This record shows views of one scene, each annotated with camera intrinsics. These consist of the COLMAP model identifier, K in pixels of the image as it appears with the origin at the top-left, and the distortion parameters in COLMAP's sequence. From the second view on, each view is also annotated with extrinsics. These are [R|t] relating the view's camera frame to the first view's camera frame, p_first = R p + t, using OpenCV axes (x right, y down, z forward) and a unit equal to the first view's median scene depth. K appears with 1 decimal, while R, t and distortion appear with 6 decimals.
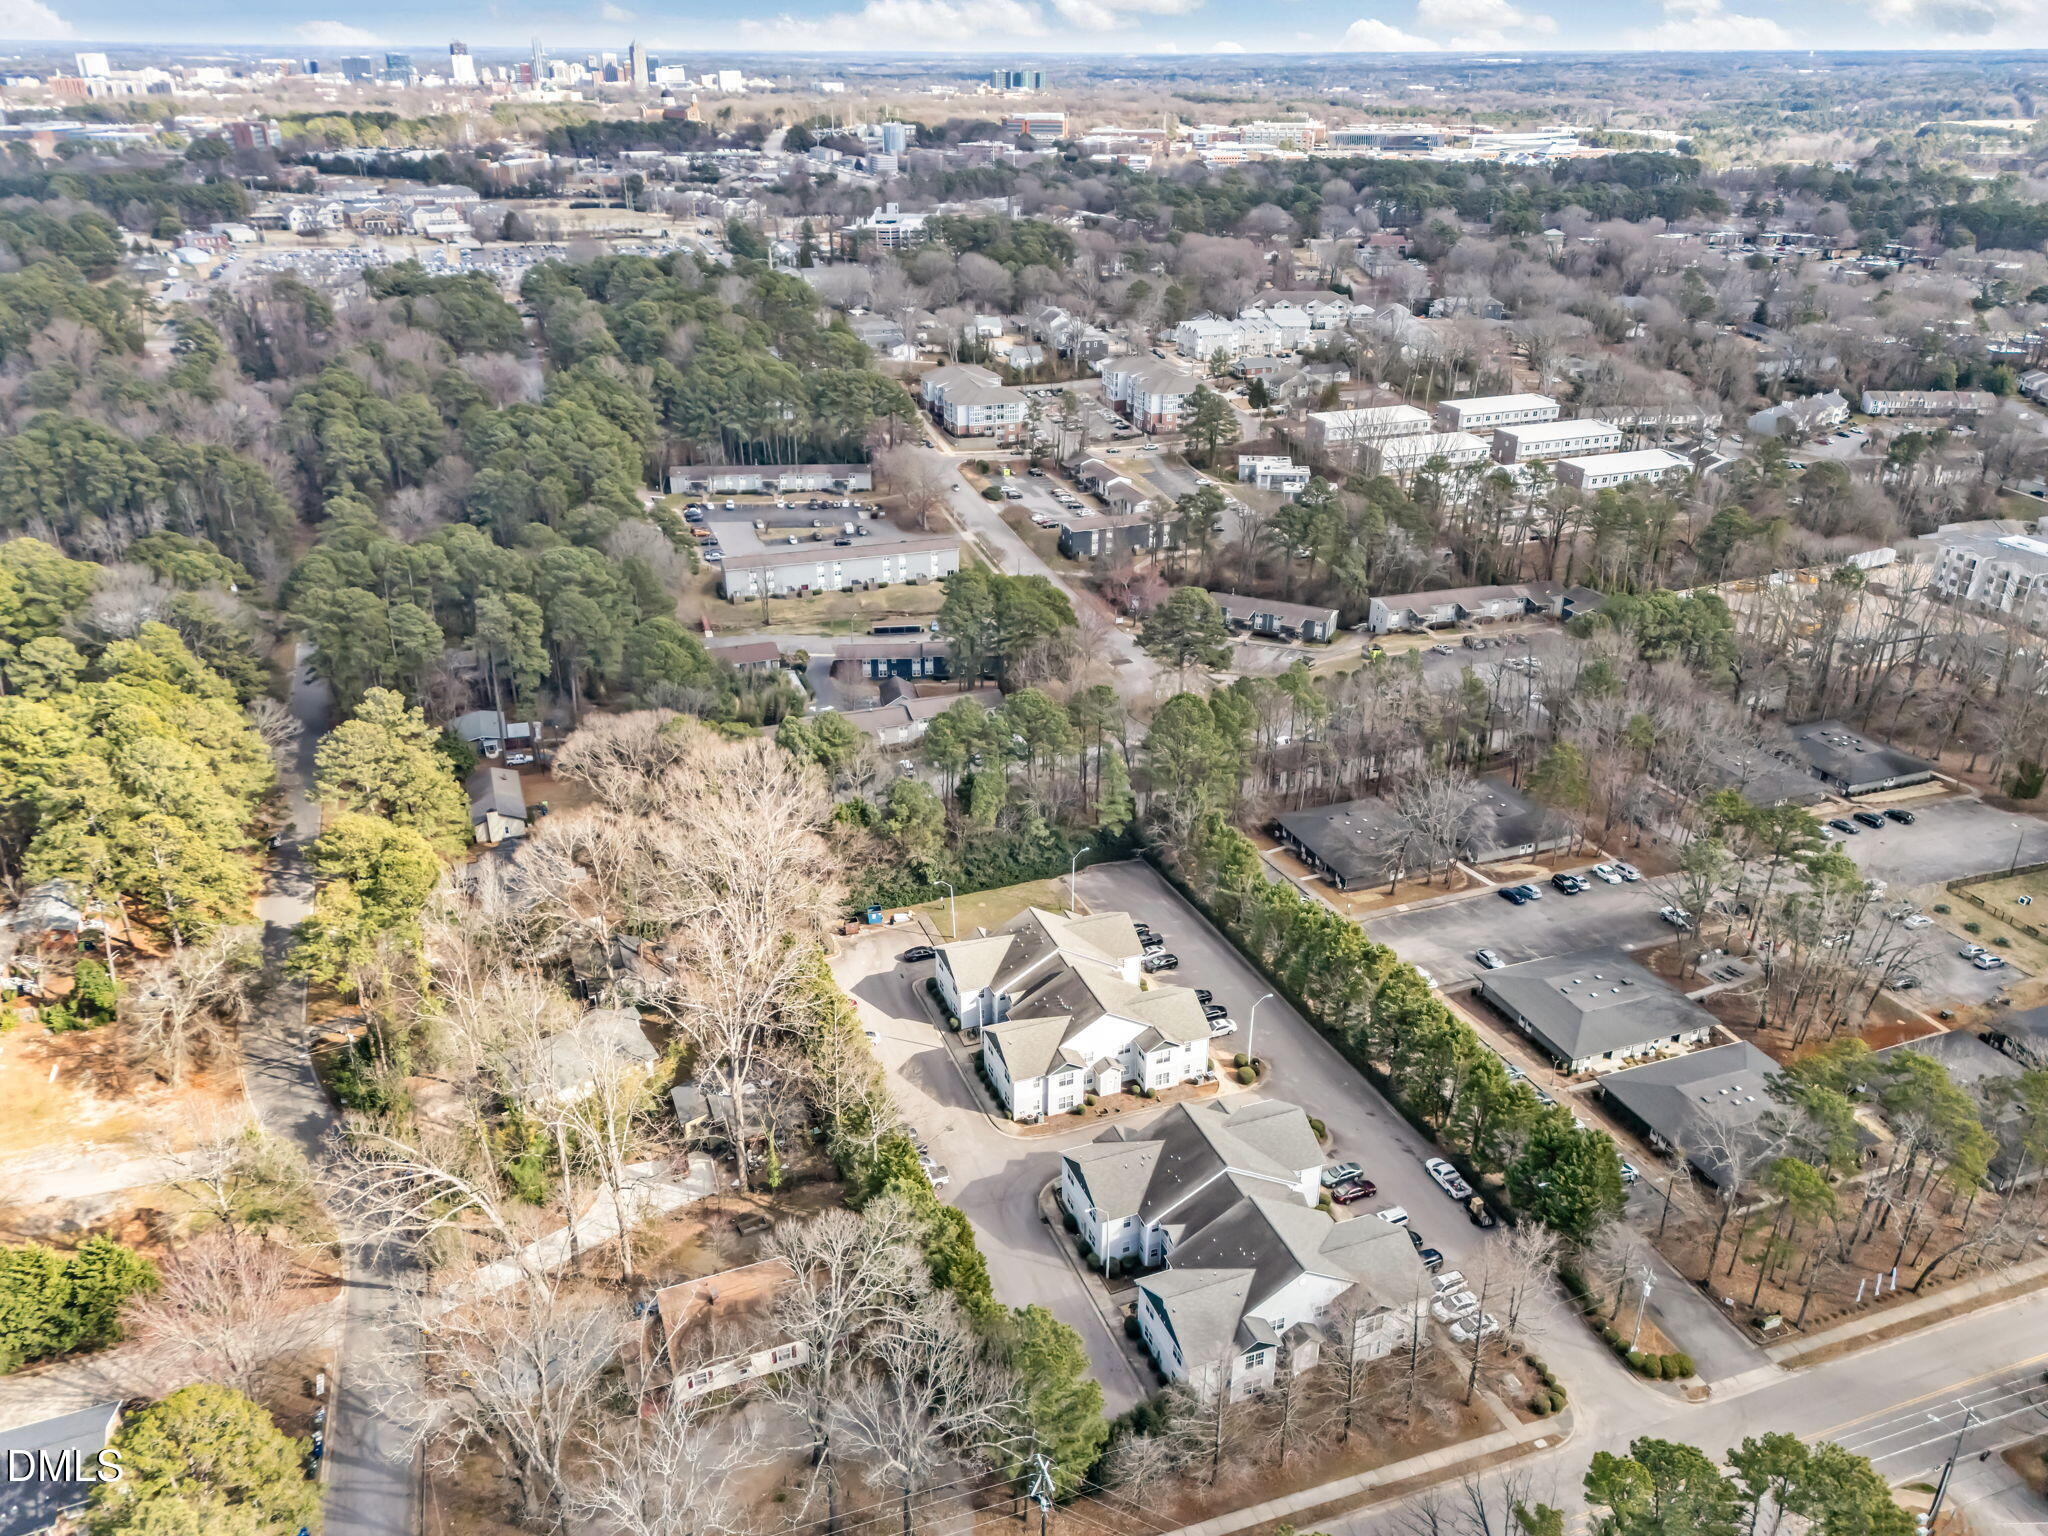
lens RADIAL K [[1519.4, 0, 1022.3], [0, 1519.4, 777.1], [0, 0, 1]] dist [0.064385, -0.048808]
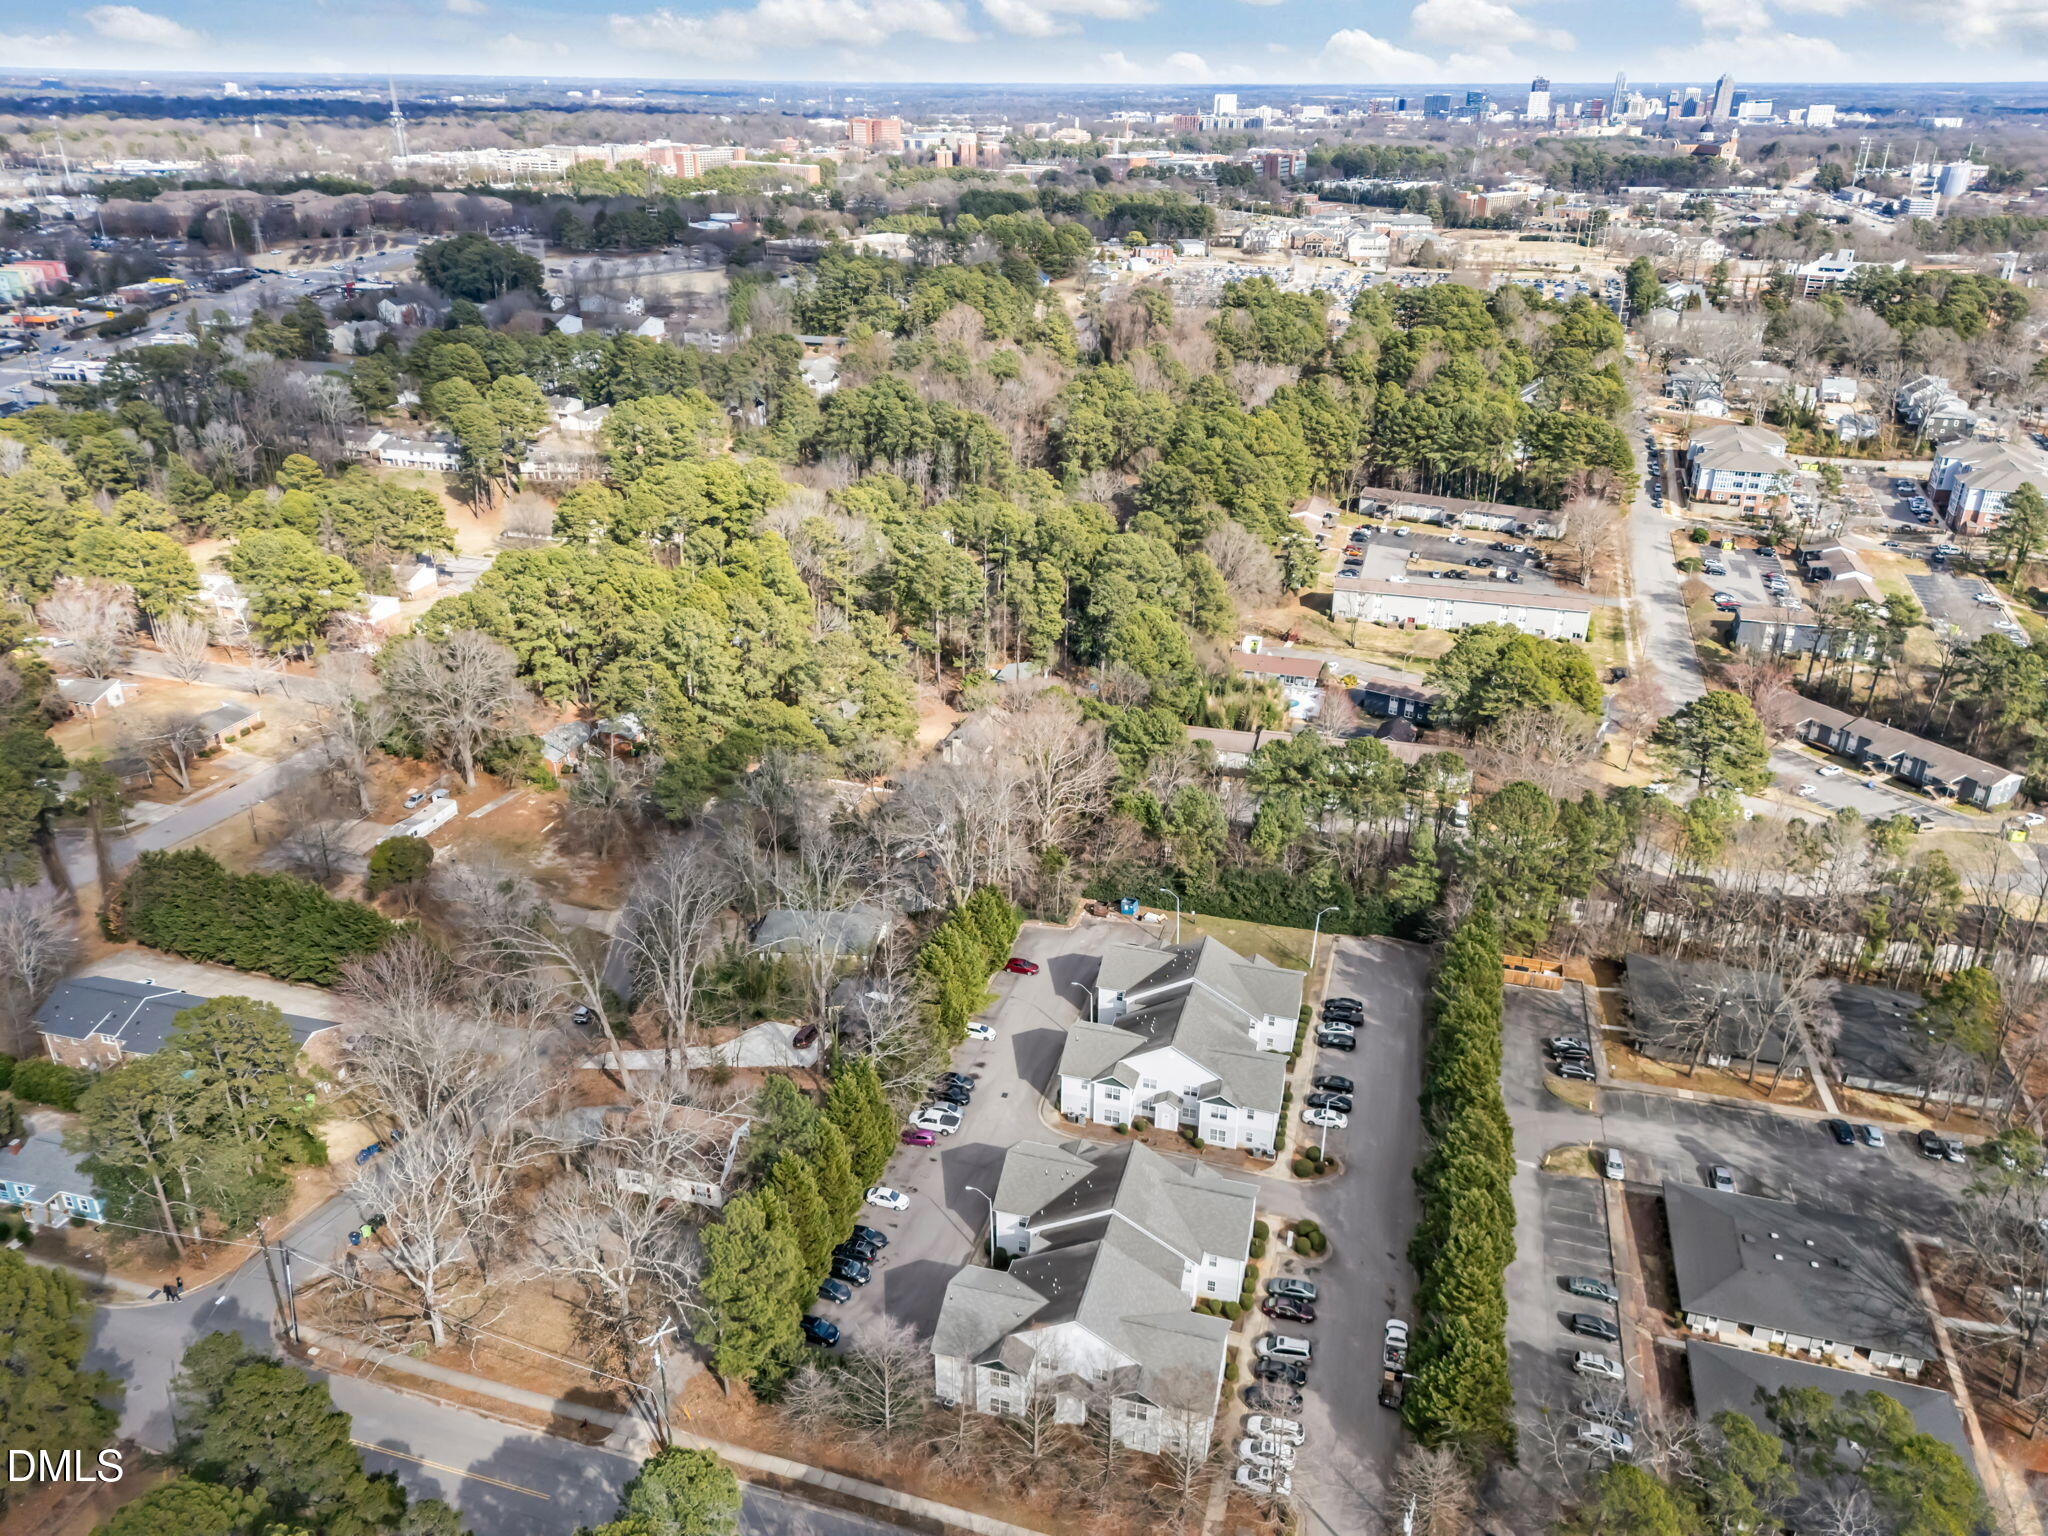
lens RADIAL K [[1519.4, 0, 1009.1], [0, 1519.4, 760.3], [0, 0, 1]] dist [0.064385, -0.048808]
pose [[0.797139, 0.244816, -0.551938, 0.223691], [-0.260375, 0.964128, 0.051598, -0.021836], [0.544770, 0.102580, 0.832288, 0.050287]]
